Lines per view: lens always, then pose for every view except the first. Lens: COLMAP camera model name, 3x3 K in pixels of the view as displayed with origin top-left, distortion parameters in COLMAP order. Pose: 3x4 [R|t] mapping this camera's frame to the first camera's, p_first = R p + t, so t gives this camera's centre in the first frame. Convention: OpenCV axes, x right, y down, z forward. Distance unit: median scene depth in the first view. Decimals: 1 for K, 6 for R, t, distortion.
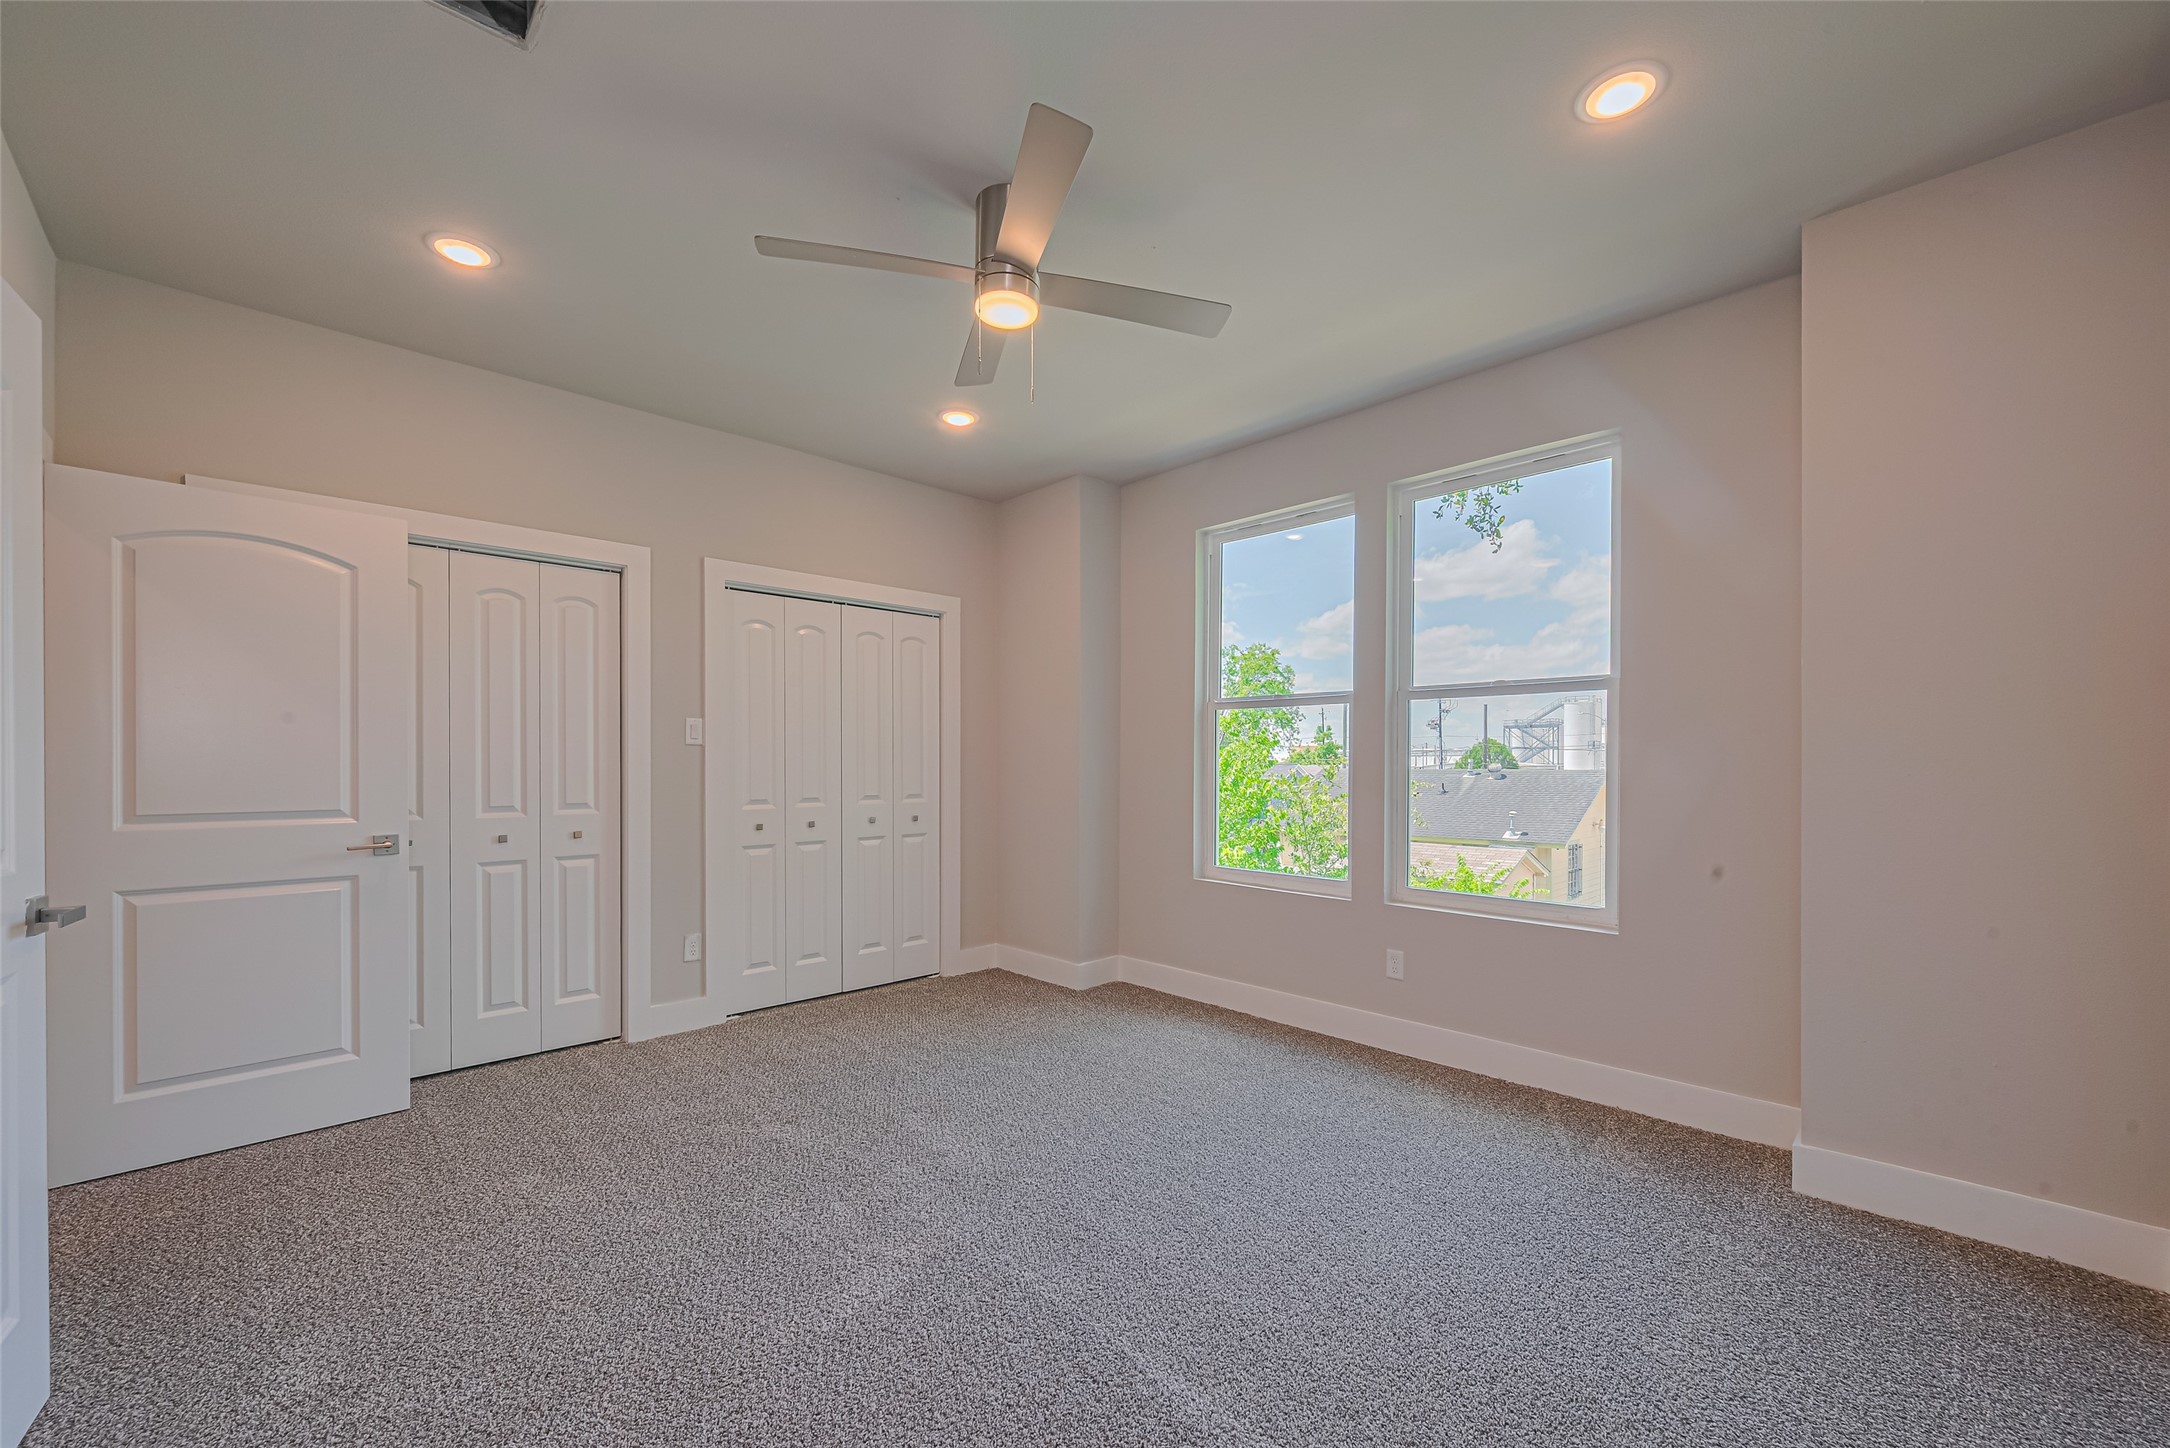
lens RADIAL K [[877.0, 0, 1041.2], [0, 877.0, 770.3], [0, 0, 1]] dist [-0.007892, 0.000598]
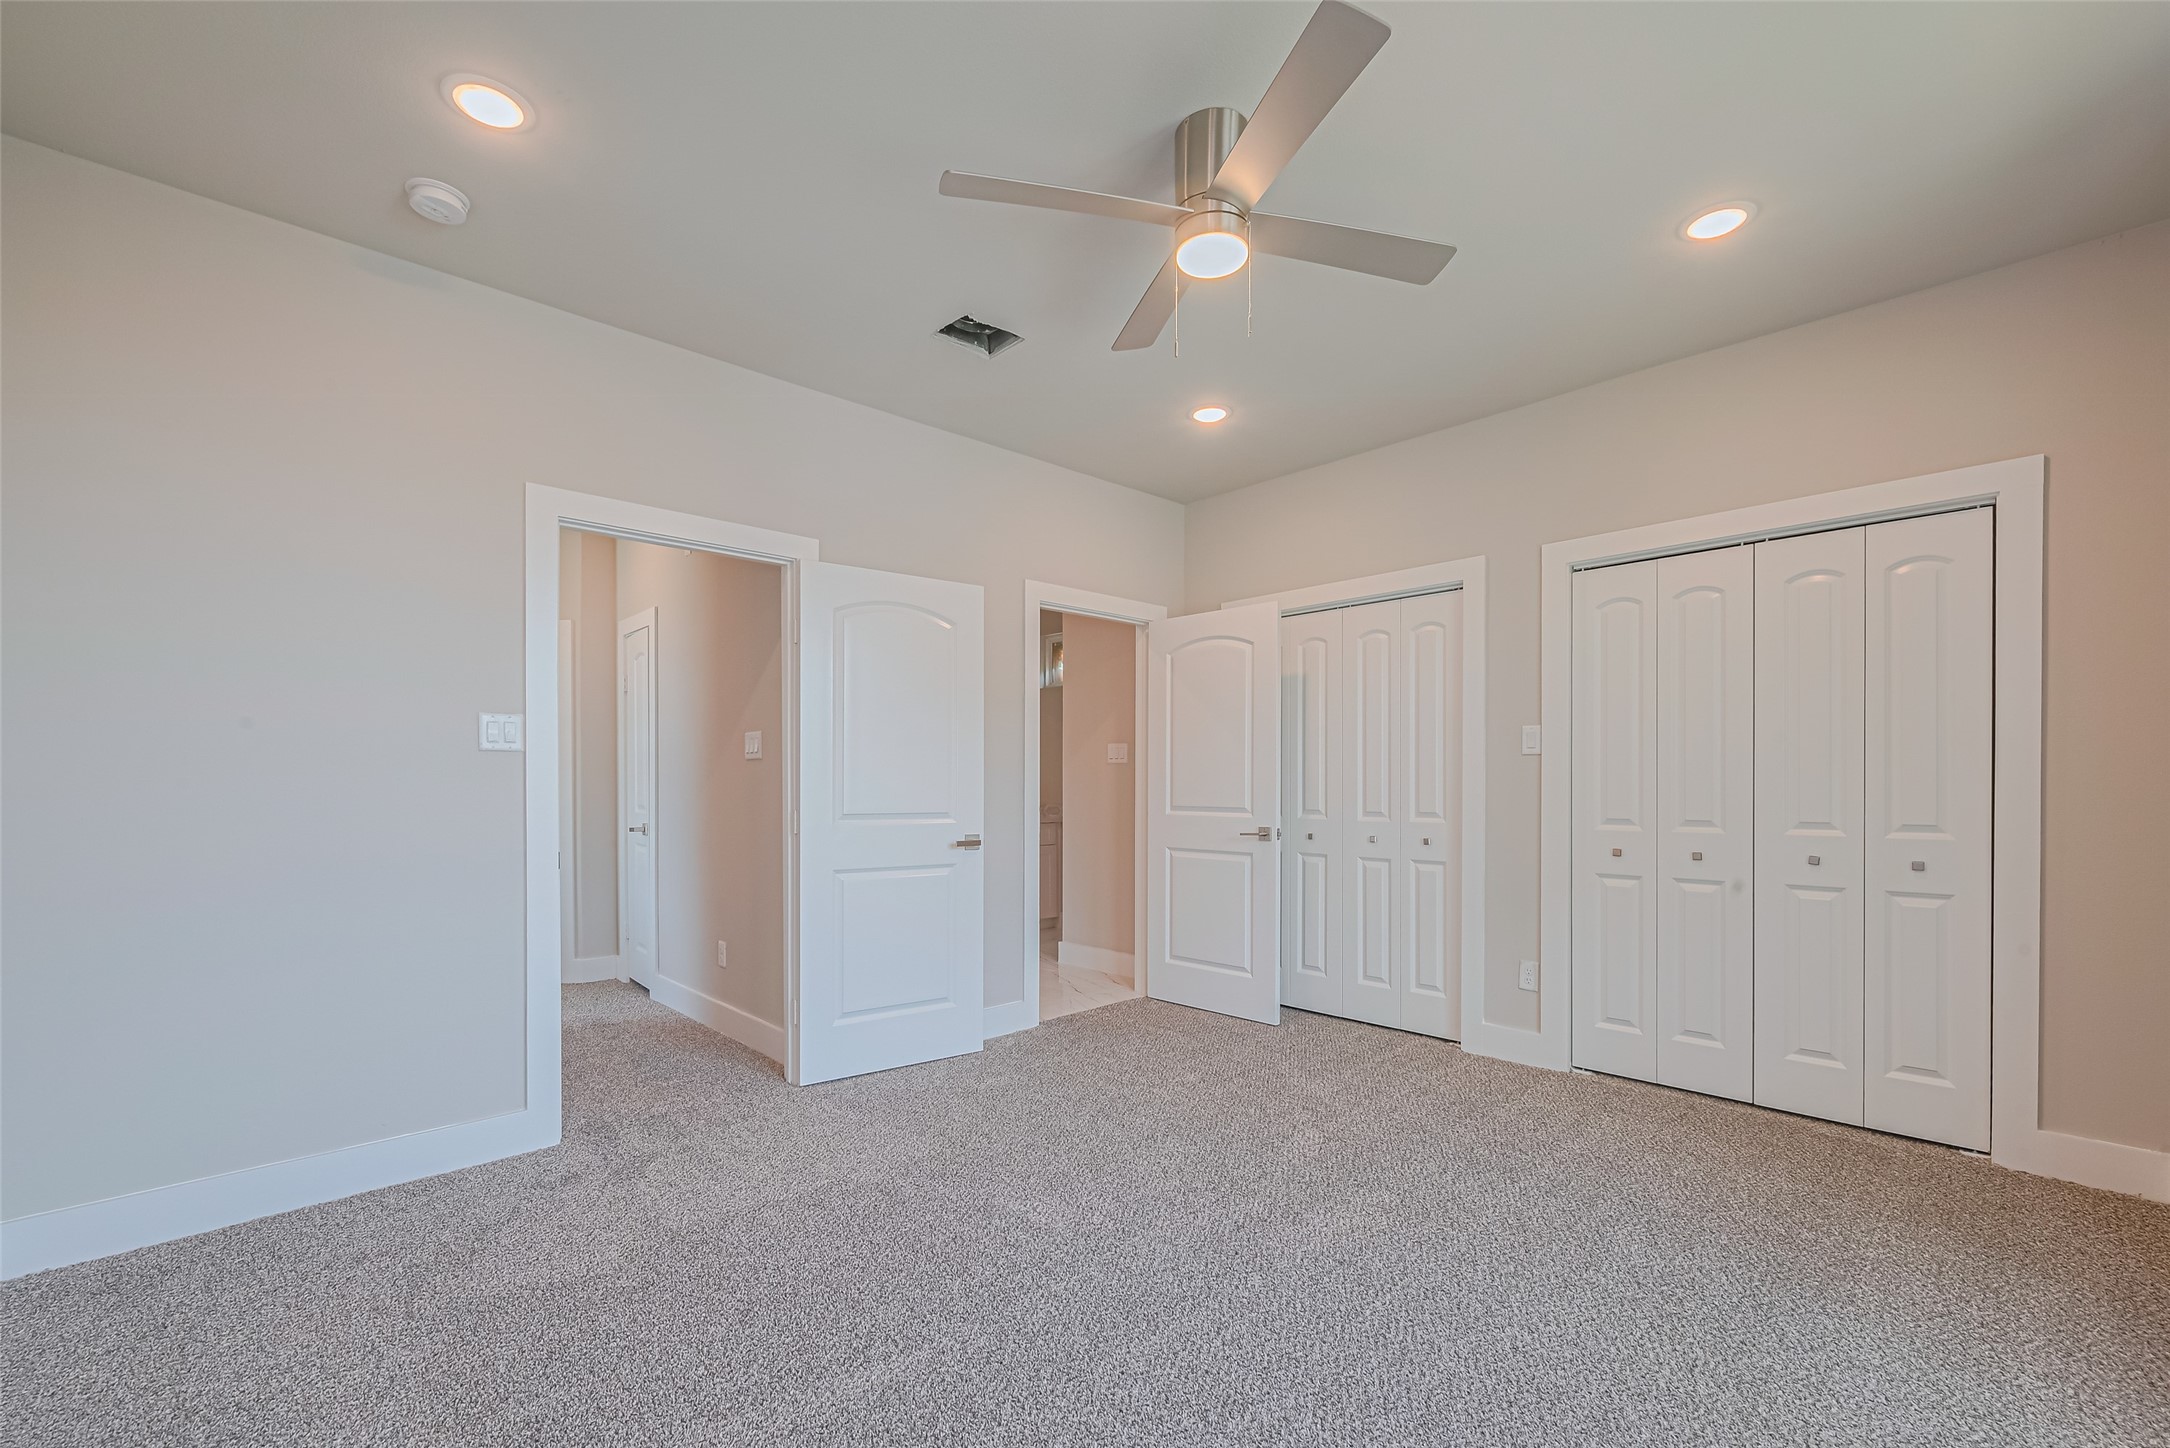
lens RADIAL K [[877.0, 0, 1031.5], [0, 877.0, 782.2], [0, 0, 1]] dist [-0.007892, 0.000598]
pose [[-0.014332, 0.003857, -0.999890, 0.526208], [-0.001495, 0.999991, 0.003878, -0.002926], [0.999896, 0.001550, -0.014326, 0.493181]]
